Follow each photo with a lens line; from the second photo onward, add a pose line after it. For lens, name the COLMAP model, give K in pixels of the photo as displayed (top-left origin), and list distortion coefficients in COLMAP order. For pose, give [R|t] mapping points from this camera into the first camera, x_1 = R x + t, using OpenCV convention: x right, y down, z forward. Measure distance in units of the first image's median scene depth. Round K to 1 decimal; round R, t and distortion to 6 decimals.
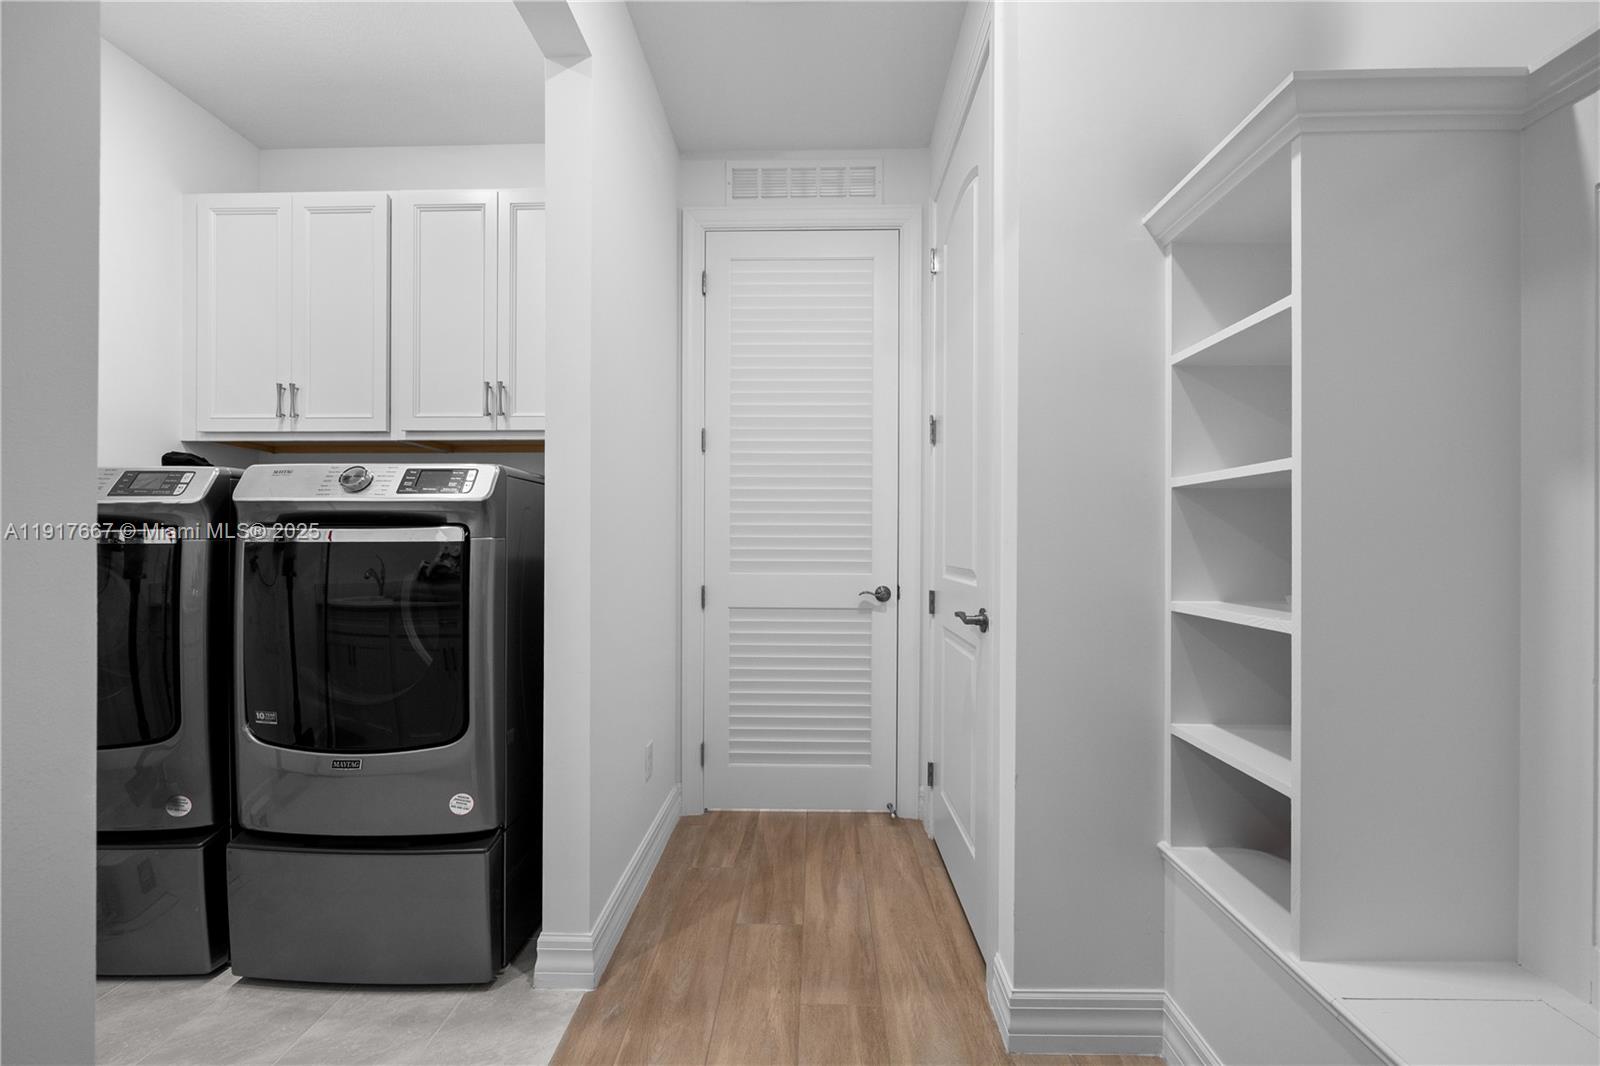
lens RADIAL K [[582.9, 0, 800.0], [0, 582.9, 533.0], [0, 0, 1]] dist [-0.000087, -0.000008]
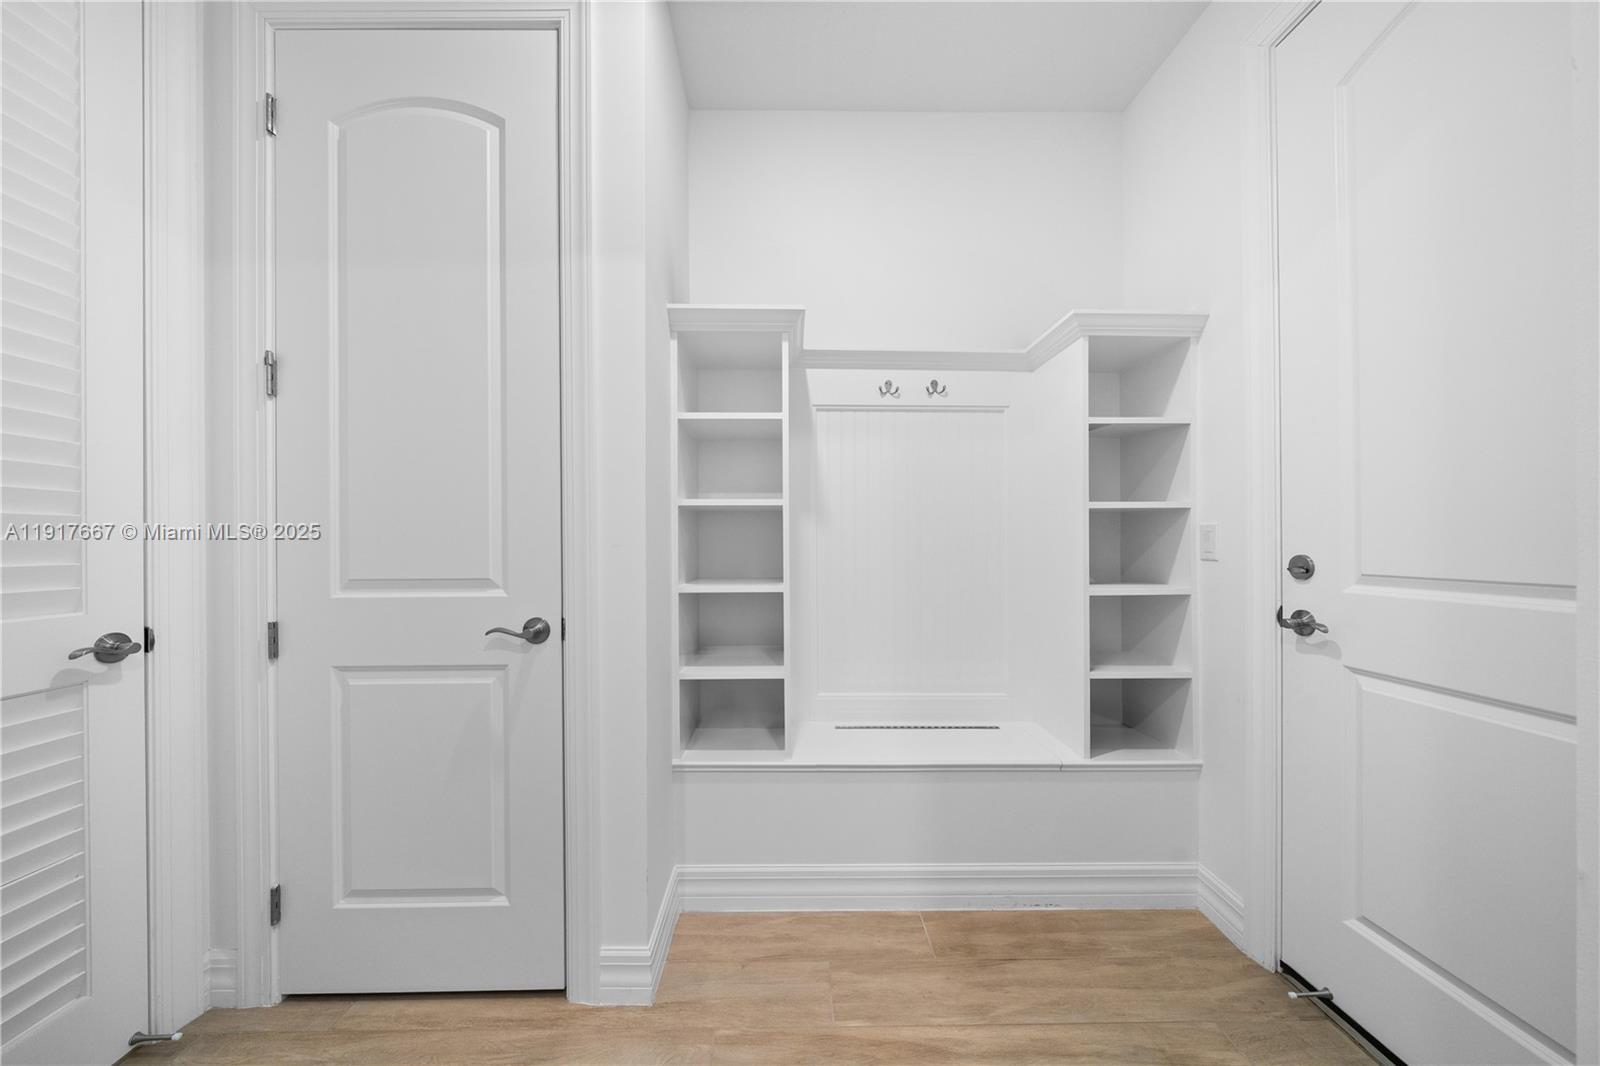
lens RADIAL K [[545.3, 0, 800.0], [0, 545.3, 533.0], [0, 0, 1]] dist [-0.000631, -0.000090]
pose [[-0.039210, 0.009925, 0.999182, -0.418976], [-0.010782, 0.999888, -0.010355, -0.000392], [-0.999173, -0.011179, -0.039099, 0.457572]]
